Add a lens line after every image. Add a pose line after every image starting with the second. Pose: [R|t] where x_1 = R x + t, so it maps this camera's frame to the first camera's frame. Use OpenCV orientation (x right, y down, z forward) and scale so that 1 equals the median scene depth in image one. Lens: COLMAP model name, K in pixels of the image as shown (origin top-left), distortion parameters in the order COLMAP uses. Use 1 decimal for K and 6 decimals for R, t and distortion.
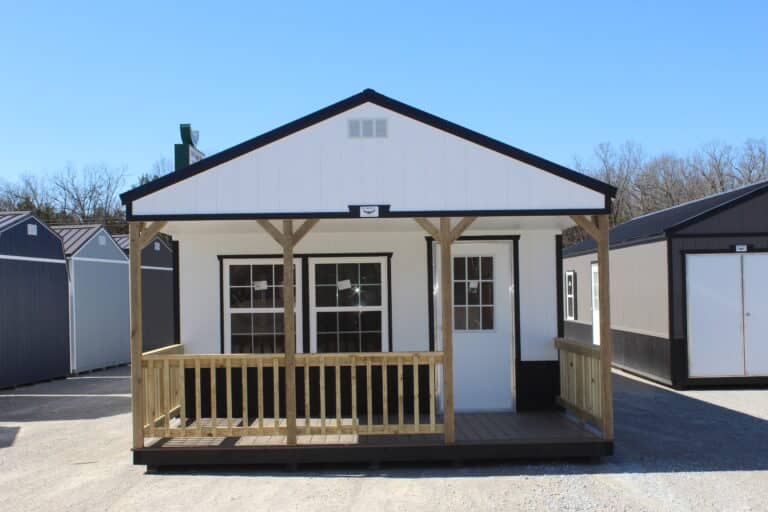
lens RADIAL K [[1007.2, 0, 384.0], [0, 1007.2, 256.0], [0, 0, 1]] dist [-0.013996, -0.000684]
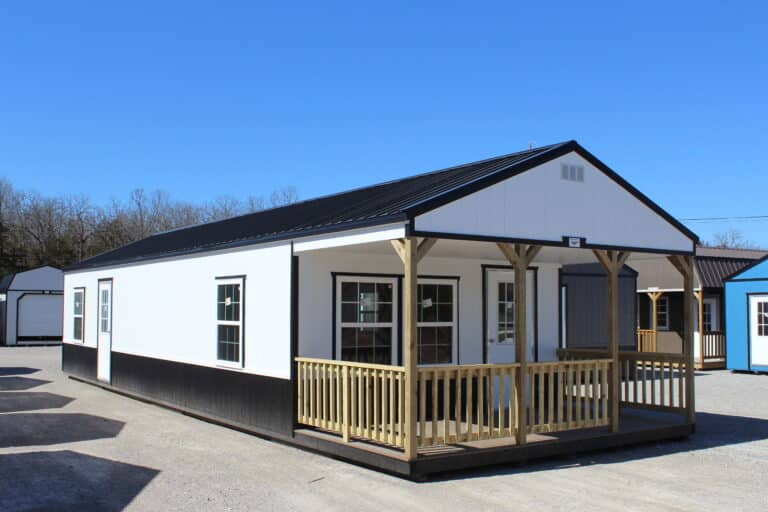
lens RADIAL K [[820.4, 0, 384.0], [0, 820.4, 256.0], [0, 0, 1]] dist [-0.088205, 0.000227]
pose [[0.838716, 0.056023, 0.541680, -0.584986], [-0.037121, 0.998262, -0.045768, 0.019795], [-0.543303, 0.018279, 0.839338, 0.249515]]
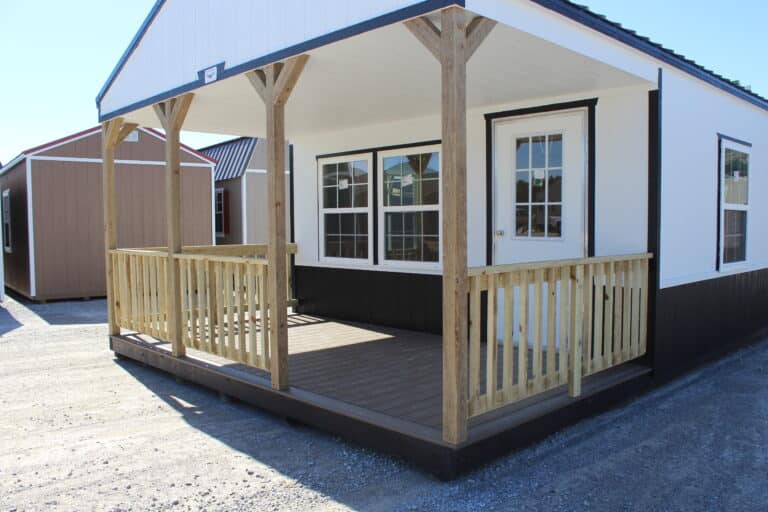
lens RADIAL K [[642.6, 0, 383.1], [0, 642.6, 267.2], [0, 0, 1]] dist [-0.152498, 0.131265]
pose [[0.682021, 0.060409, -0.728834, 0.351275], [0.023590, 0.994247, 0.104483, 0.044557], [0.730952, -0.088453, 0.676672, 0.608442]]
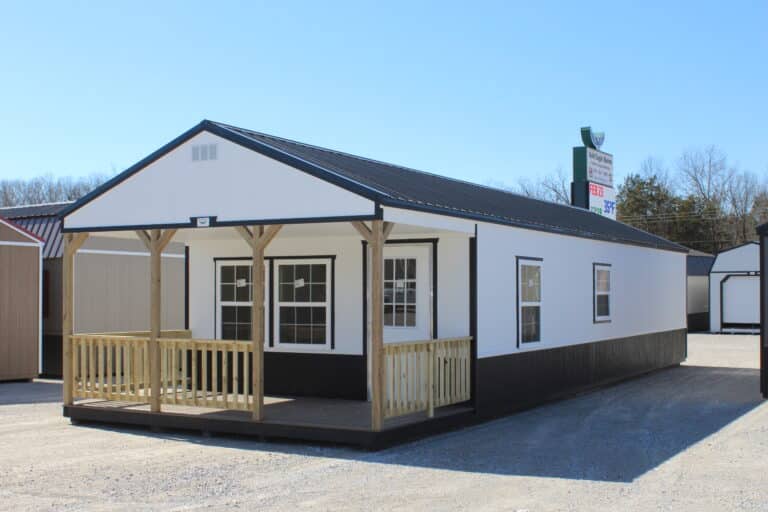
lens RADIAL K [[988.8, 0, 384.0], [0, 988.8, 256.0], [0, 0, 1]] dist [-0.041769, -0.015793]
pose [[0.862103, -0.002644, -0.506726, 0.616195], [0.004067, 0.999990, 0.001702, -0.004010], [0.506716, -0.003528, 0.862106, 0.076861]]
